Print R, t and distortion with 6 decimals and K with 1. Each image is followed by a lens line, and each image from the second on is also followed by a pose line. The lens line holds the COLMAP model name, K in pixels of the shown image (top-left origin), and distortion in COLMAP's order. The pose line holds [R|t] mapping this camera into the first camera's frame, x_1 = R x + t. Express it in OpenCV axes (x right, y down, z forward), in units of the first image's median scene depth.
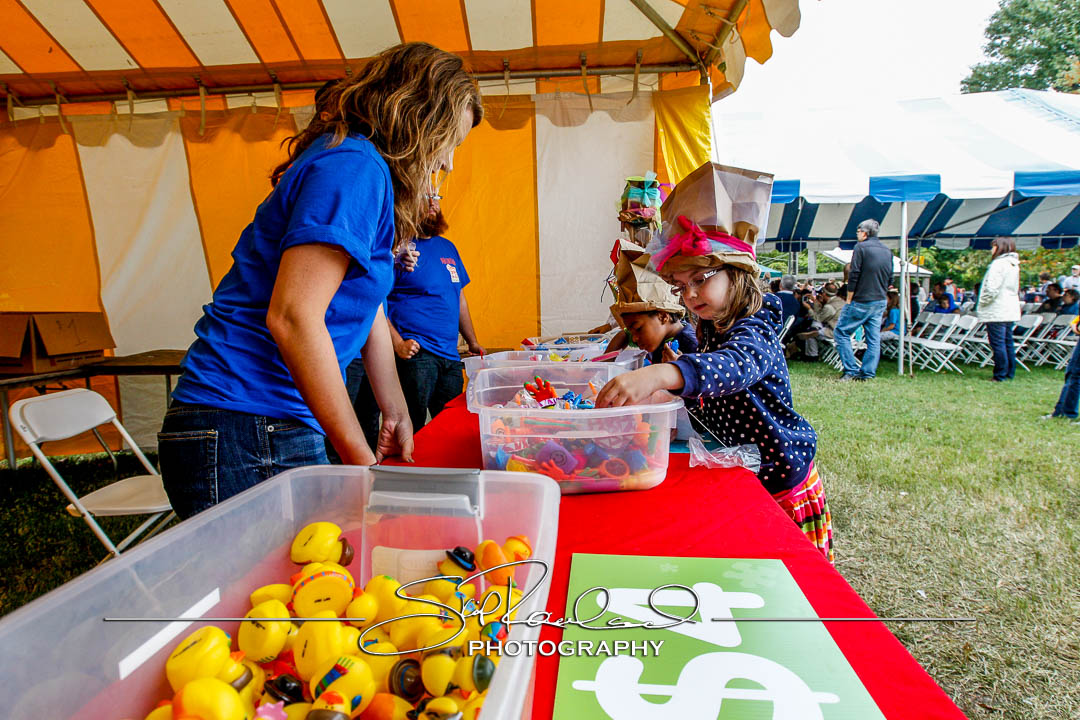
lens RADIAL K [[645.7, 0, 539.7], [0, 645.7, 360.3], [0, 0, 1]] dist [-0.046569, 0.001471]
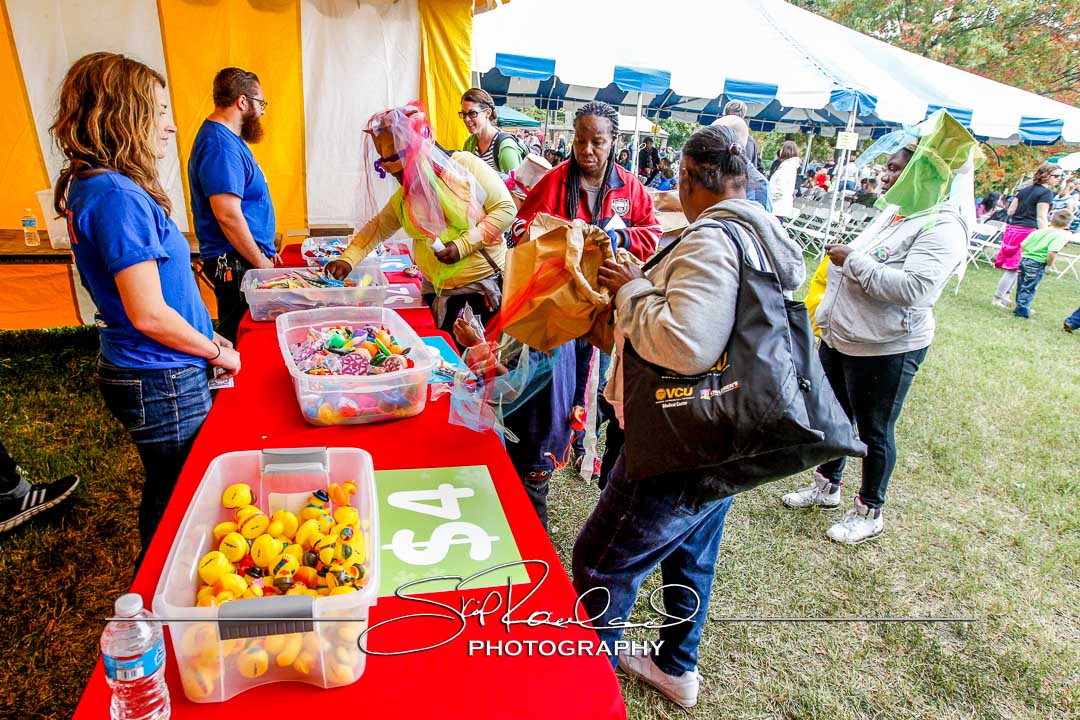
lens RADIAL K [[645.7, 0, 540.2], [0, 645.7, 359.0], [0, 0, 1]] dist [-0.046569, 0.001471]
pose [[0.935318, -0.044994, 0.350936, -0.149660], [-0.046182, 0.967869, 0.247177, -0.558371], [-0.350782, -0.247396, 0.903187, -0.825044]]
